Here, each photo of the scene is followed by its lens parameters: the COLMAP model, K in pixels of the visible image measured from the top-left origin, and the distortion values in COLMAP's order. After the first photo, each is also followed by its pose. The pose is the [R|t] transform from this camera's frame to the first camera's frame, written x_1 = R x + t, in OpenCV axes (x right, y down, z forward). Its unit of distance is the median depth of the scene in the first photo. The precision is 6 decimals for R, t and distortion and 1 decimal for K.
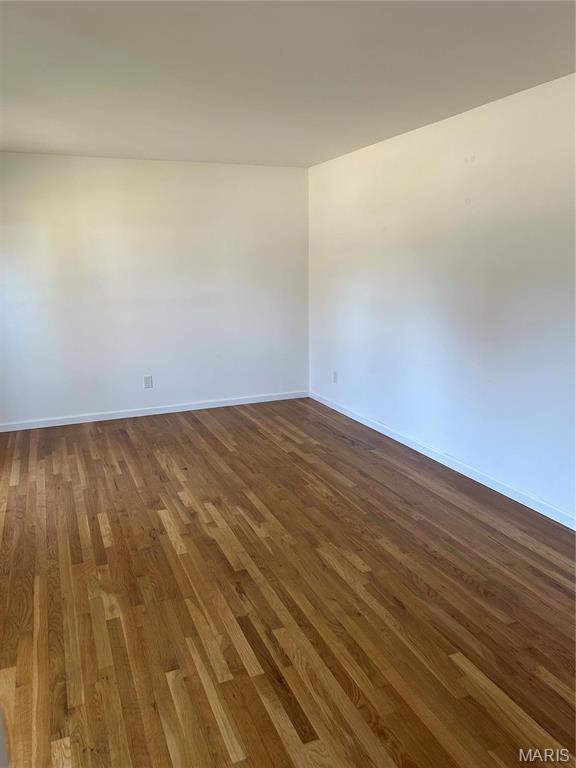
lens RADIAL K [[578.4, 0, 286.2], [0, 578.4, 382.9], [0, 0, 1]] dist [0.015577, -0.012902]
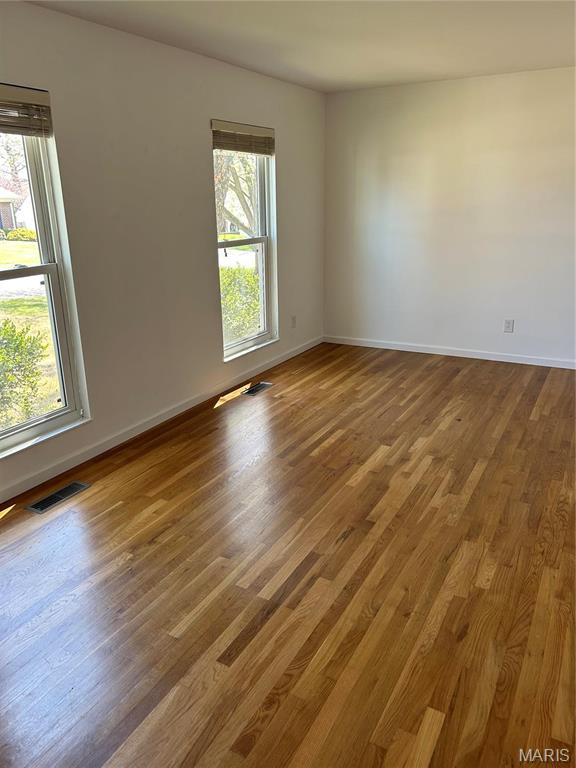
lens RADIAL K [[578.4, 0, 284.9], [0, 578.4, 384.6], [0, 0, 1]] dist [0.015577, -0.012902]
pose [[0.622402, 0.250405, -0.741562, 0.418071], [-0.160583, 0.968141, 0.192136, -0.053559], [0.766048, -0.000503, 0.642783, 0.219481]]
